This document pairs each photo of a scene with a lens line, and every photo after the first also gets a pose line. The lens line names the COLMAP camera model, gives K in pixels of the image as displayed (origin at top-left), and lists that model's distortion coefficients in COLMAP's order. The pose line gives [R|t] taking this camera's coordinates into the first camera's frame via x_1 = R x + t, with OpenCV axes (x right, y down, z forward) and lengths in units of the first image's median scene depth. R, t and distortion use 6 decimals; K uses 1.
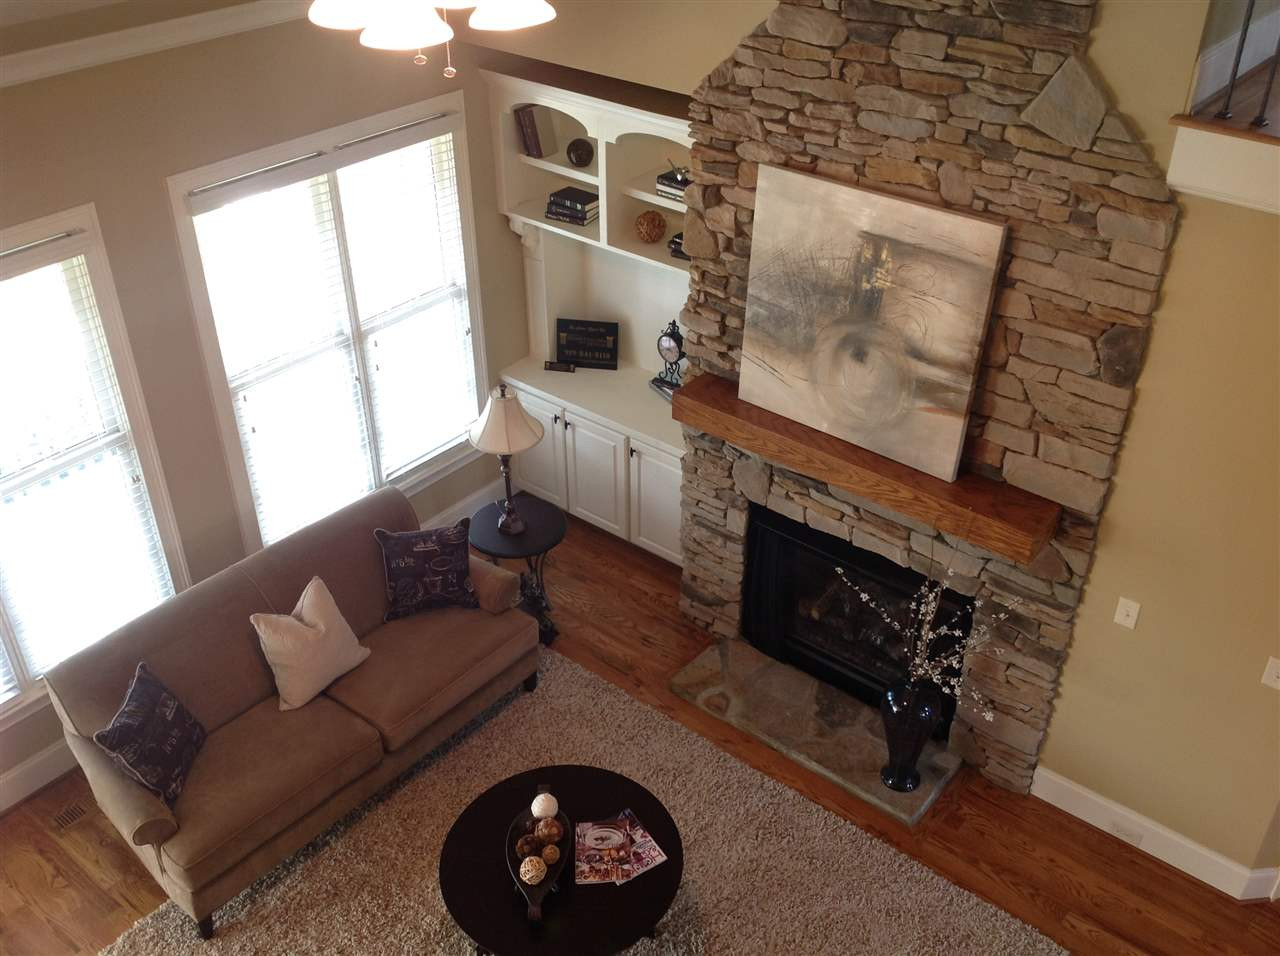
lens RADIAL K [[1187.8, 0, 626.3], [0, 1187.8, 479.4], [0, 0, 1]] dist [0.057767, -0.149237]
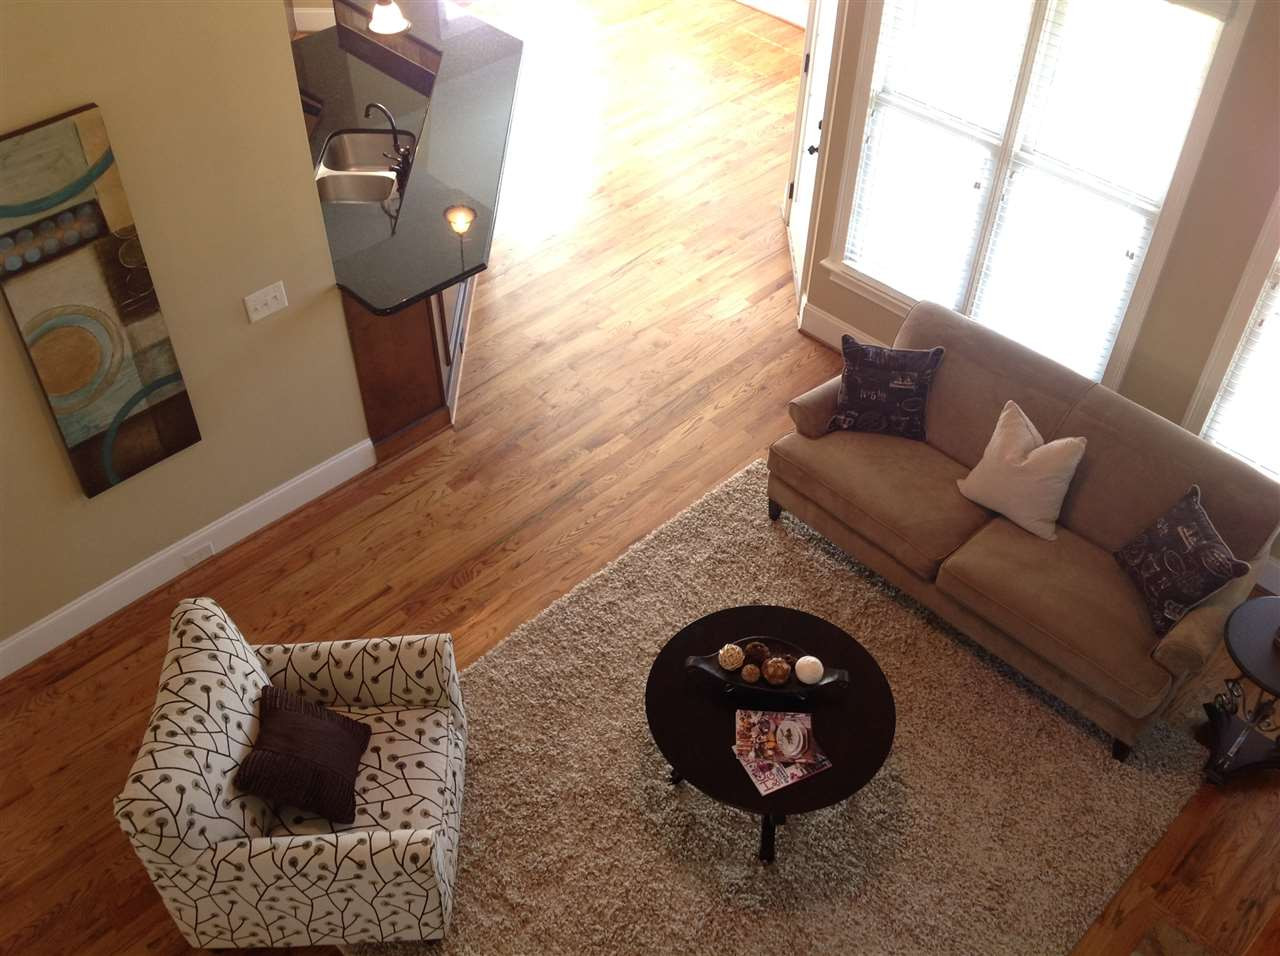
lens RADIAL K [[1187.8, 0, 626.3], [0, 1187.8, 479.4], [0, 0, 1]] dist [0.057767, -0.149237]
pose [[-0.128967, 0.685711, -0.716357, 0.536898], [-0.526993, 0.564545, 0.635270, -0.346190], [0.840027, 0.459444, 0.288558, 0.533420]]
